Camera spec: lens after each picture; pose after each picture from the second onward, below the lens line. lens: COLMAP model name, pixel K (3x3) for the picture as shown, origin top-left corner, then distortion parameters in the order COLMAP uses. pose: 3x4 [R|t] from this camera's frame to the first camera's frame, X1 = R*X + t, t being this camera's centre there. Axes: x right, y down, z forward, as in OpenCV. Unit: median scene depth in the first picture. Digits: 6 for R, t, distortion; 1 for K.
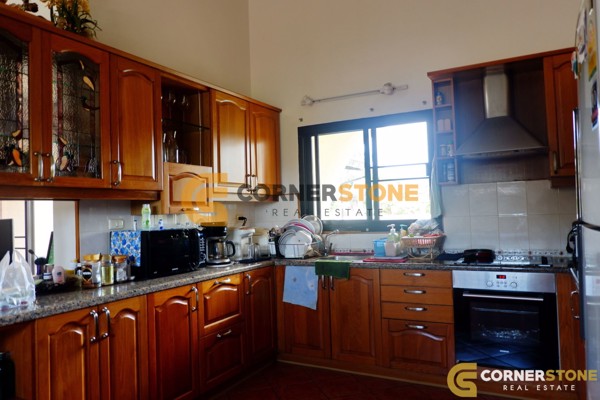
lens RADIAL K [[443.7, 0, 298.7], [0, 443.7, 196.8], [0, 0, 1]] dist [-0.030320, 0.032784]
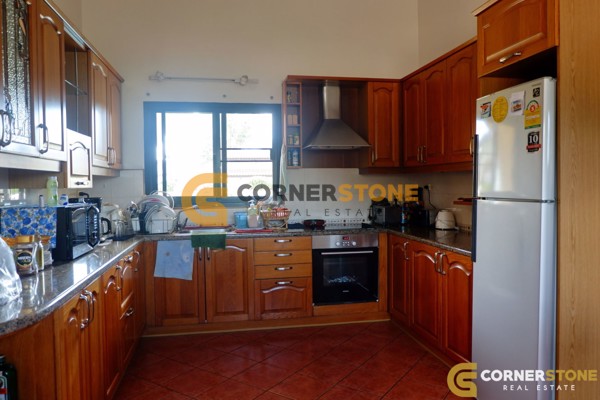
lens RADIAL K [[443.7, 0, 298.7], [0, 443.7, 196.8], [0, 0, 1]] dist [-0.030320, 0.032784]
pose [[0.776099, 0.004312, 0.630596, -0.434367], [-0.035924, 0.998655, 0.037385, 0.005719], [-0.629587, -0.051668, 0.775210, 0.022621]]
